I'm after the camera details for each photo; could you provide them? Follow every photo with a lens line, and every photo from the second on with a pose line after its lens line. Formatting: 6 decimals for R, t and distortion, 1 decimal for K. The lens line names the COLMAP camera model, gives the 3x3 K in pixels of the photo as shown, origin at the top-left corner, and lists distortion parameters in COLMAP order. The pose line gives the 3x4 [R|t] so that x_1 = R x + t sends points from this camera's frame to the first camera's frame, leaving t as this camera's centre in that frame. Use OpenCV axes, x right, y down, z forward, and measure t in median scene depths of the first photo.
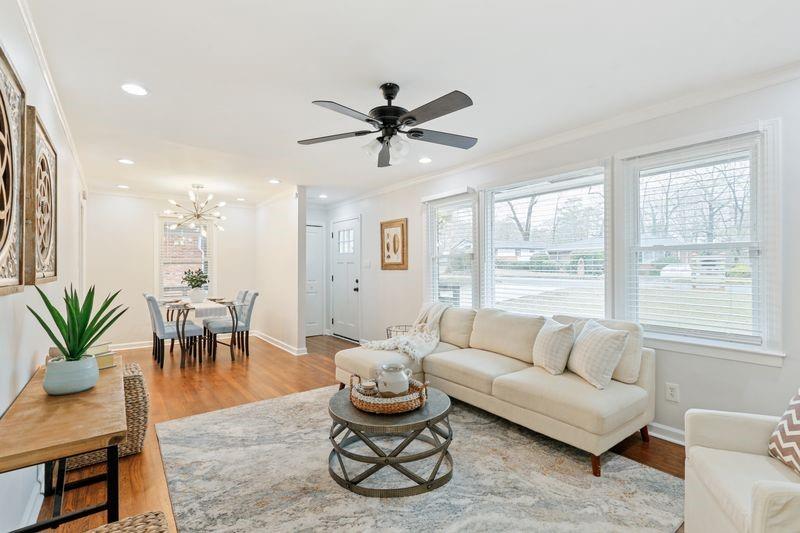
lens RADIAL K [[367.6, 0, 399.1], [0, 367.6, 267.7], [0, 0, 1]] dist [0.000540, -0.000249]
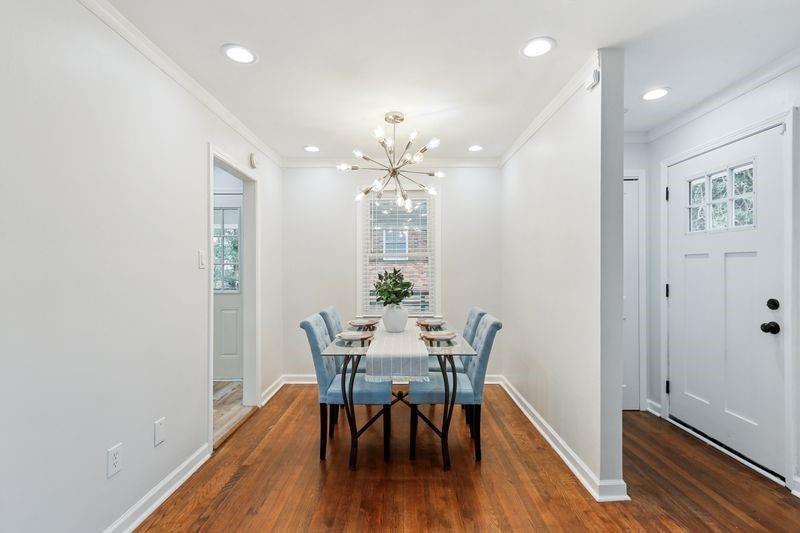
lens RADIAL K [[367.6, 0, 399.1], [0, 367.6, 267.7], [0, 0, 1]] dist [0.000540, -0.000249]
pose [[0.783618, -0.000685, -0.621242, -0.198390], [0.003827, 0.999986, 0.003724, -0.002093], [0.621231, -0.005295, 0.783610, 0.561697]]
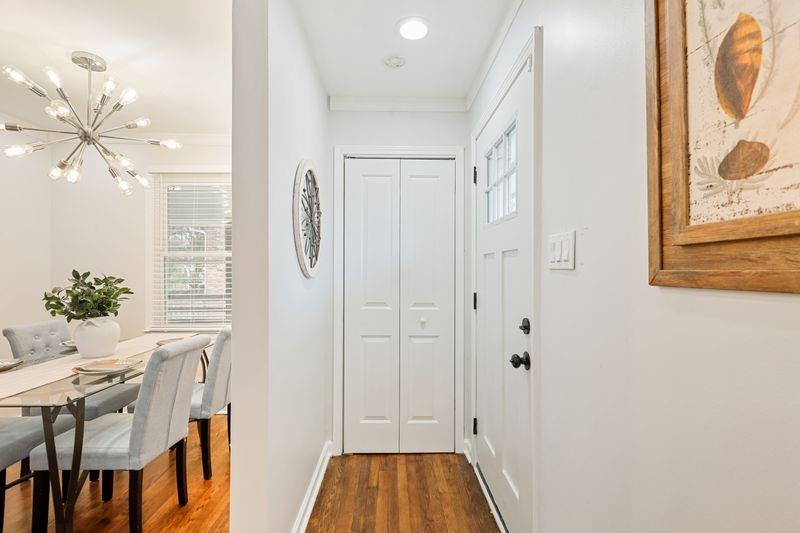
lens RADIAL K [[362.7, 0, 400.2], [0, 362.7, 272.4], [0, 0, 1]] dist [-0.000844, -0.000195]
pose [[0.801295, 0.005799, -0.598242, -0.044168], [-0.003719, 0.999982, 0.004713, 0.000838], [0.598258, -0.001552, 0.801302, 0.858506]]
